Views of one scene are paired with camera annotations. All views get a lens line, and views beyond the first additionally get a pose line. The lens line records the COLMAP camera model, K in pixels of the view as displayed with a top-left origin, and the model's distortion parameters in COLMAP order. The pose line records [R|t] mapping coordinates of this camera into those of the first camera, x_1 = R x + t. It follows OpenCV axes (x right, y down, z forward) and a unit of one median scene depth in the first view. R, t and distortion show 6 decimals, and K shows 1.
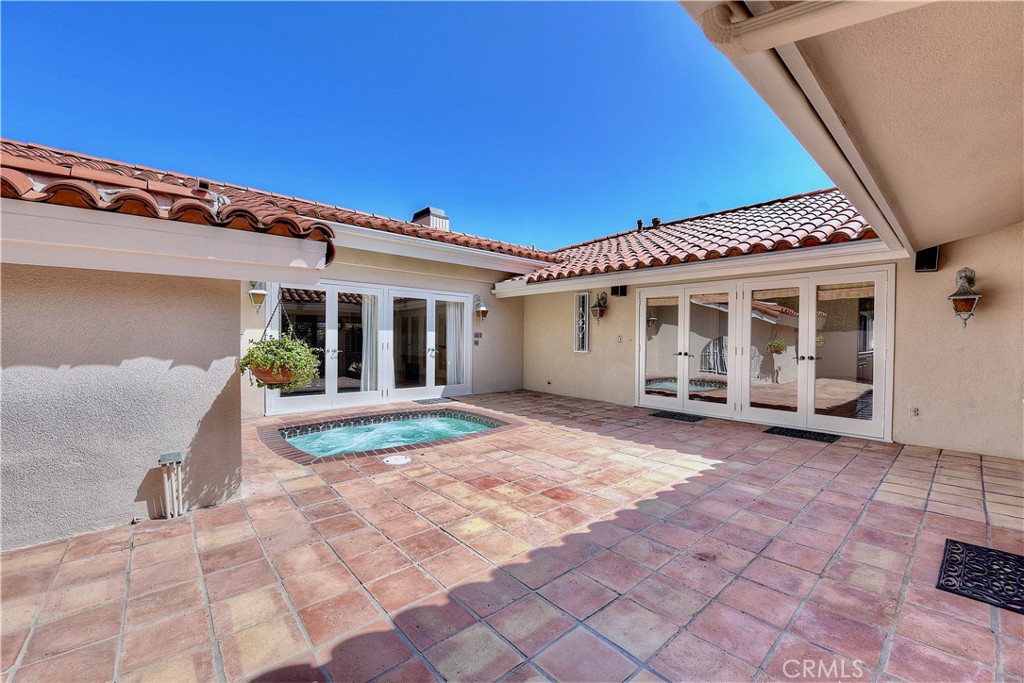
lens RADIAL K [[409.7, 0, 513.2], [0, 409.7, 341.9], [0, 0, 1]] dist [-0.015787, -0.000990]
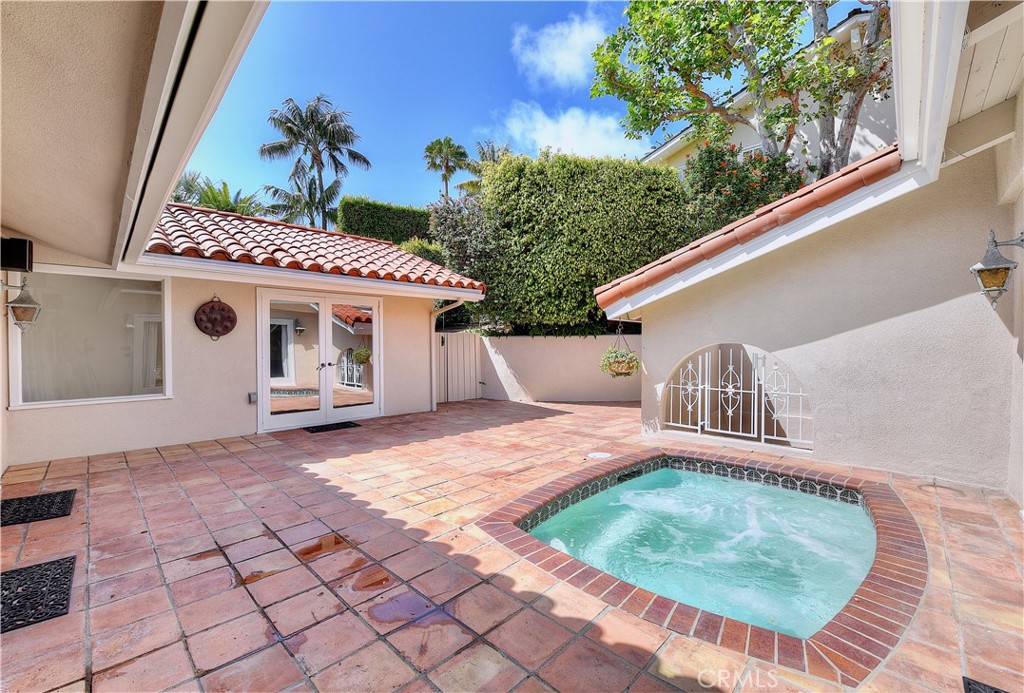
lens RADIAL K [[413.1, 0, 508.9], [0, 413.1, 347.2], [0, 0, 1]] dist [-0.019170, -0.000339]
pose [[-0.997968, -0.003827, -0.063610, 0.048372], [-0.004833, 0.999865, 0.015674, -0.034453], [0.063541, 0.015950, -0.997852, 2.235798]]
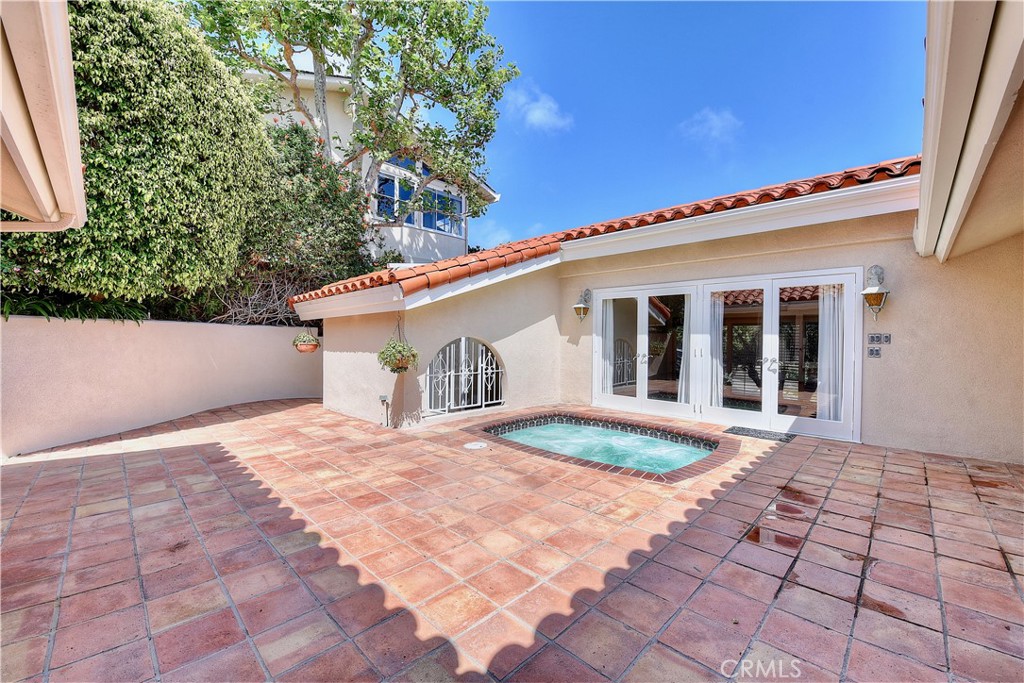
lens RADIAL K [[416.3, 0, 516.2], [0, 416.3, 342.0], [0, 0, 1]] dist [-0.018125, -0.000991]
pose [[0.068808, 0.002296, -0.997627, 0.957366], [-0.014726, 0.999891, 0.001285, -0.012608], [0.997521, 0.014602, 0.068834, 1.076375]]
